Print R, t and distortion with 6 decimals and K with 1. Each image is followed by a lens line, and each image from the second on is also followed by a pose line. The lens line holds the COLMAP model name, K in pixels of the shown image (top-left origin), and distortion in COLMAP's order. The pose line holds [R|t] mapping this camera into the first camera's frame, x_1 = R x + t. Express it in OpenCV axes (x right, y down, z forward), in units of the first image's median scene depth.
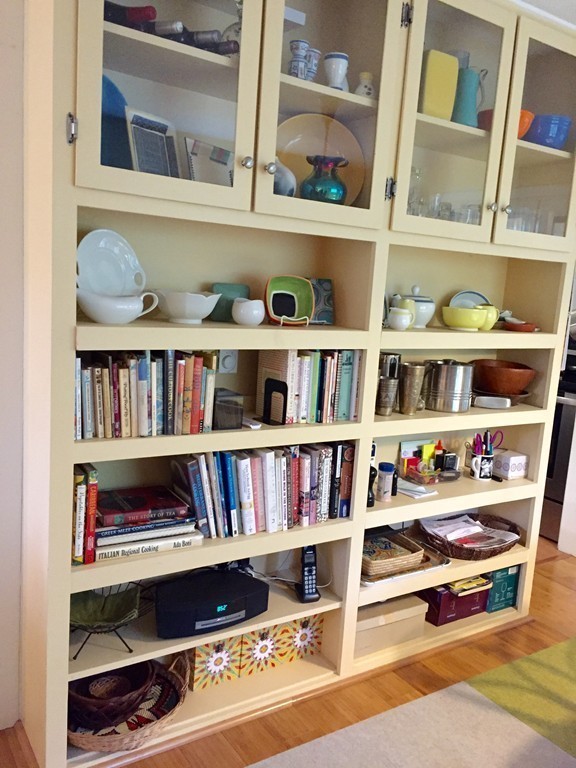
lens RADIAL K [[653.7, 0, 288.0], [0, 653.7, 384.0], [0, 0, 1]] dist [0.006290, 0.015064]
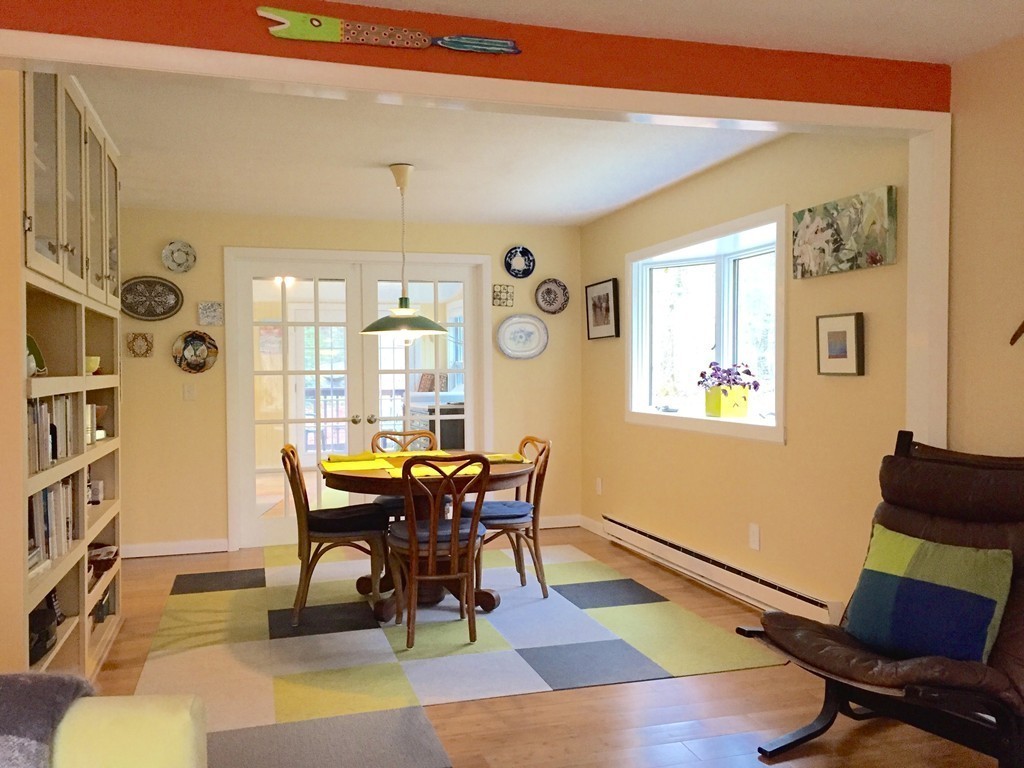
lens RADIAL K [[871.6, 0, 512.0], [0, 871.6, 384.0], [0, 0, 1]] dist [0.006290, 0.015064]
pose [[0.280700, -0.089692, 0.955596, -1.102088], [0.179700, 0.982929, 0.039472, 0.012298], [-0.942823, 0.160641, 0.292026, -0.217328]]
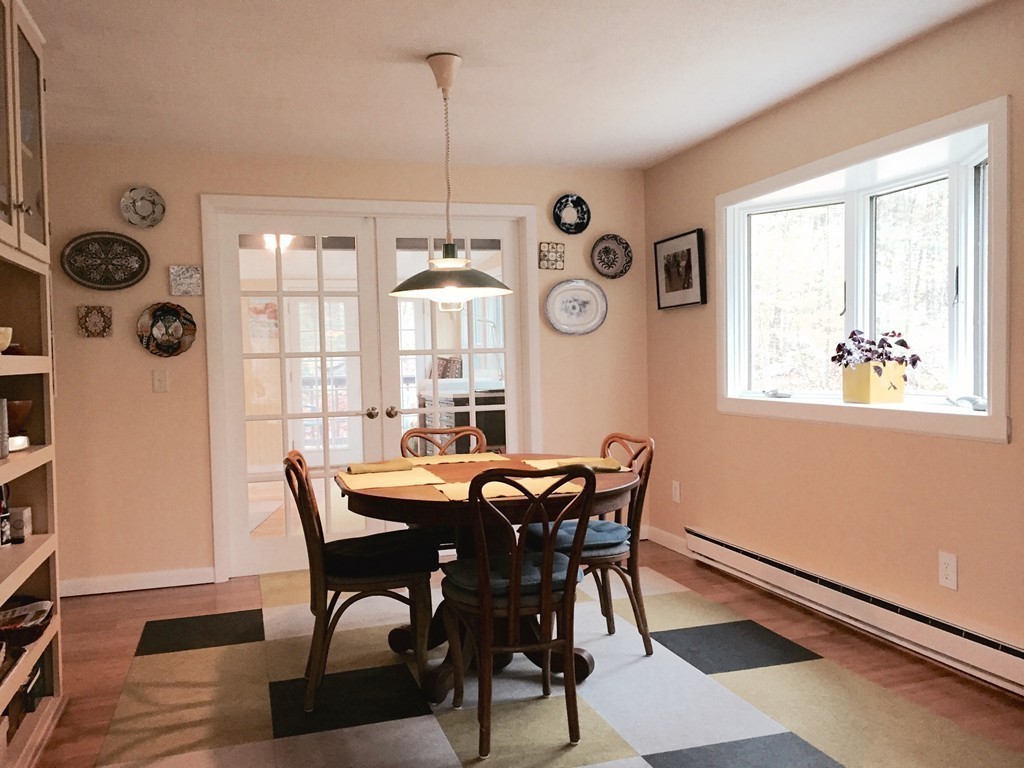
lens RADIAL K [[874.0, 0, 509.5], [0, 874.0, 394.6], [0, 0, 1]] dist [0.009184, -0.012138]
pose [[0.272099, -0.118121, 0.954992, -0.608654], [0.193287, 0.978919, 0.066009, 0.019047], [-0.942657, 0.166627, 0.289194, 0.108453]]
